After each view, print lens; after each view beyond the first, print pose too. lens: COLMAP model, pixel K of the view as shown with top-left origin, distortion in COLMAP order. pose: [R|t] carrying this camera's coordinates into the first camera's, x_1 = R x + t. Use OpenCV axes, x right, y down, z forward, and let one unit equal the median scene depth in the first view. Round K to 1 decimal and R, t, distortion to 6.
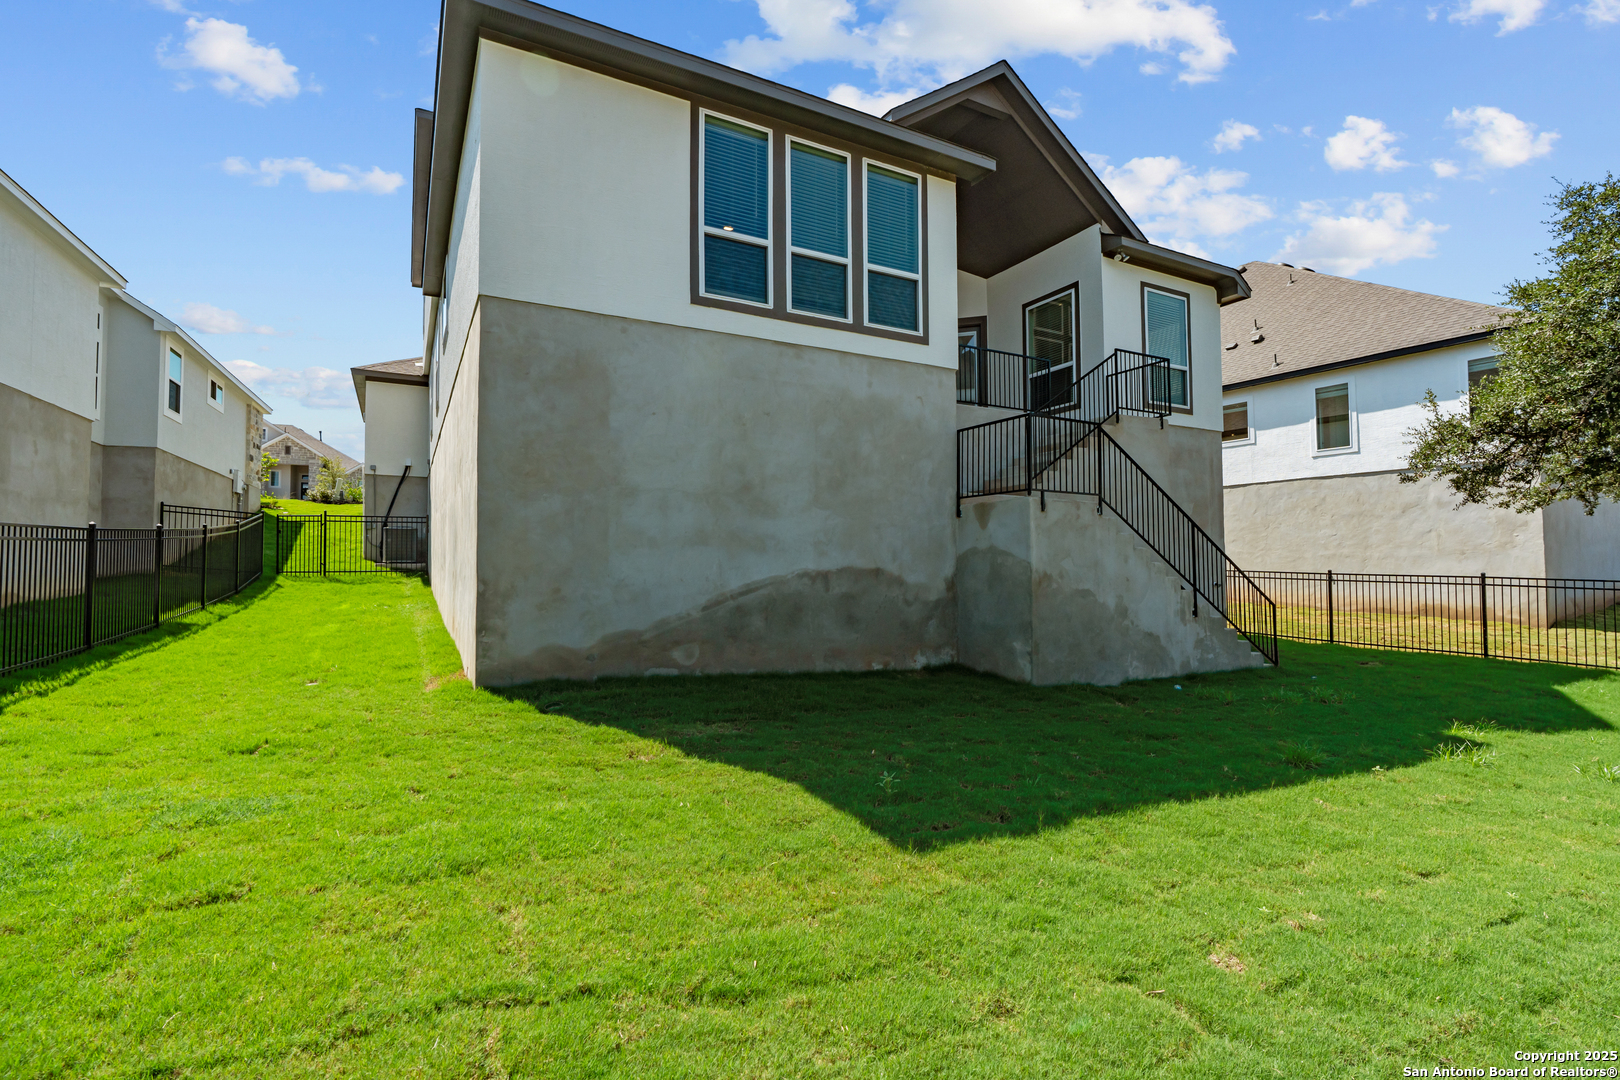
lens RADIAL K [[737.3, 0, 798.4], [0, 737.3, 543.4], [0, 0, 1]] dist [-0.004634, 0.000174]
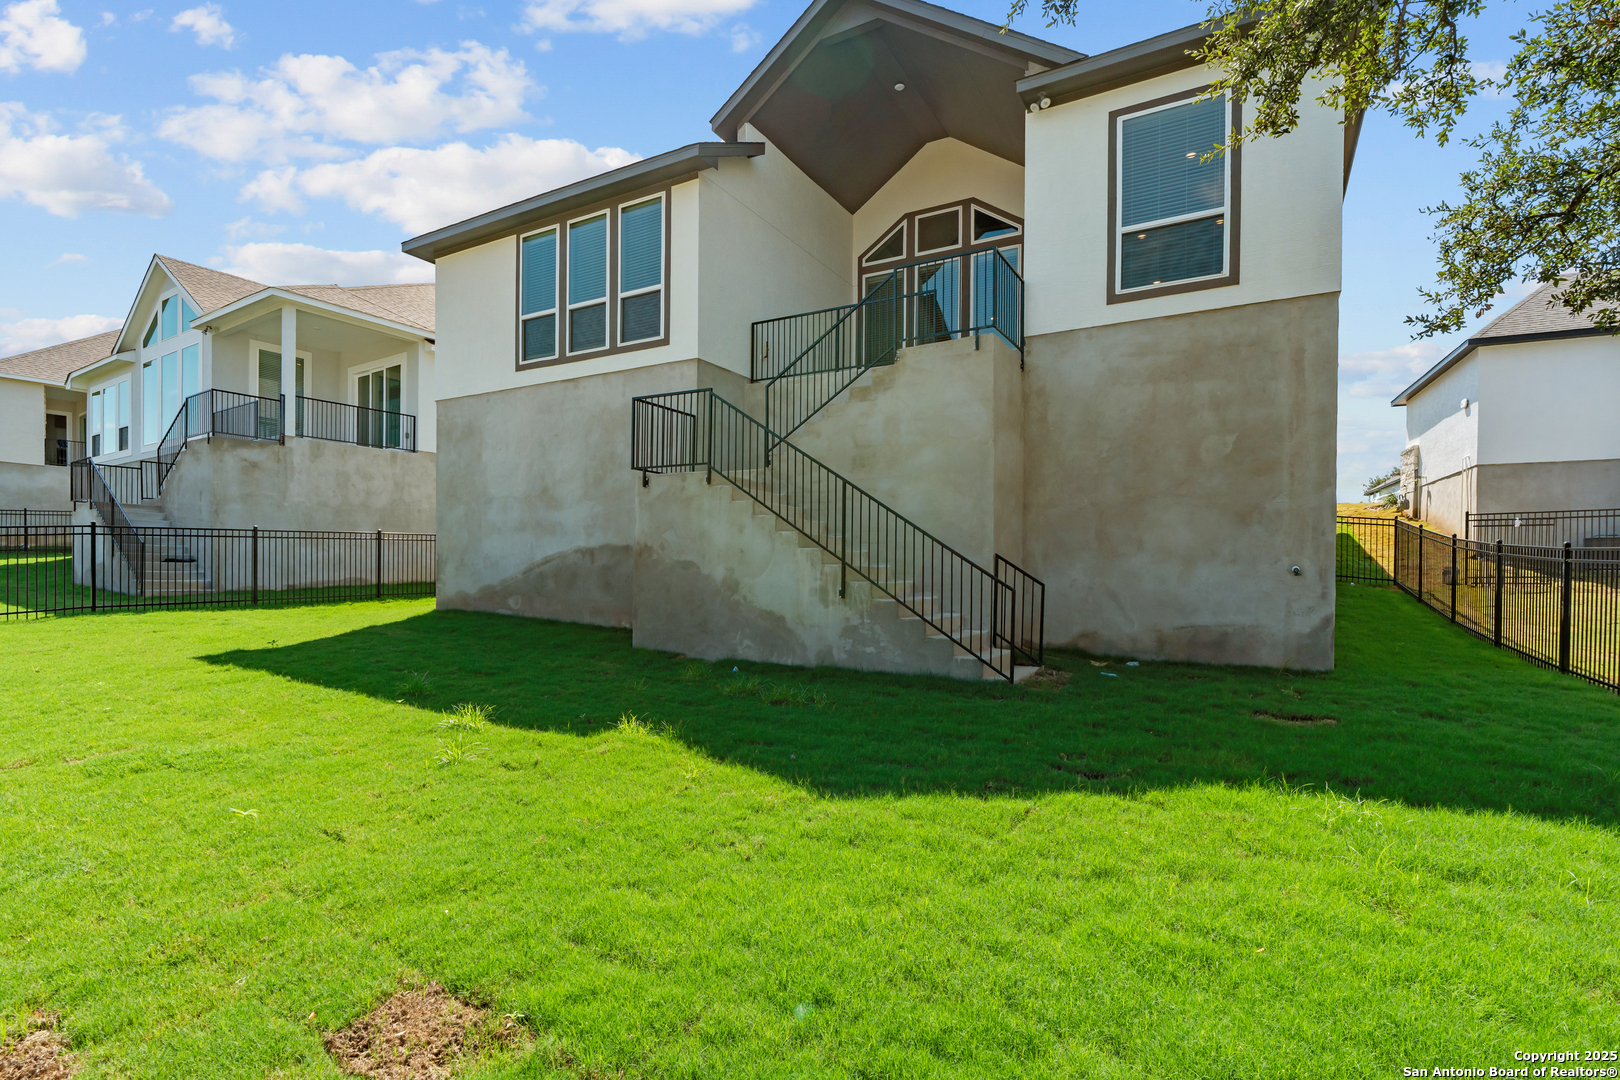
lens RADIAL K [[735.7, 0, 808.5], [0, 735.7, 579.6], [0, 0, 1]] dist [-0.001472, -0.000012]
pose [[0.557367, 0.015469, -0.830122, 1.339334], [0.023733, 0.999121, 0.034553, 0.058375], [0.829927, -0.038960, 0.556510, 0.592084]]
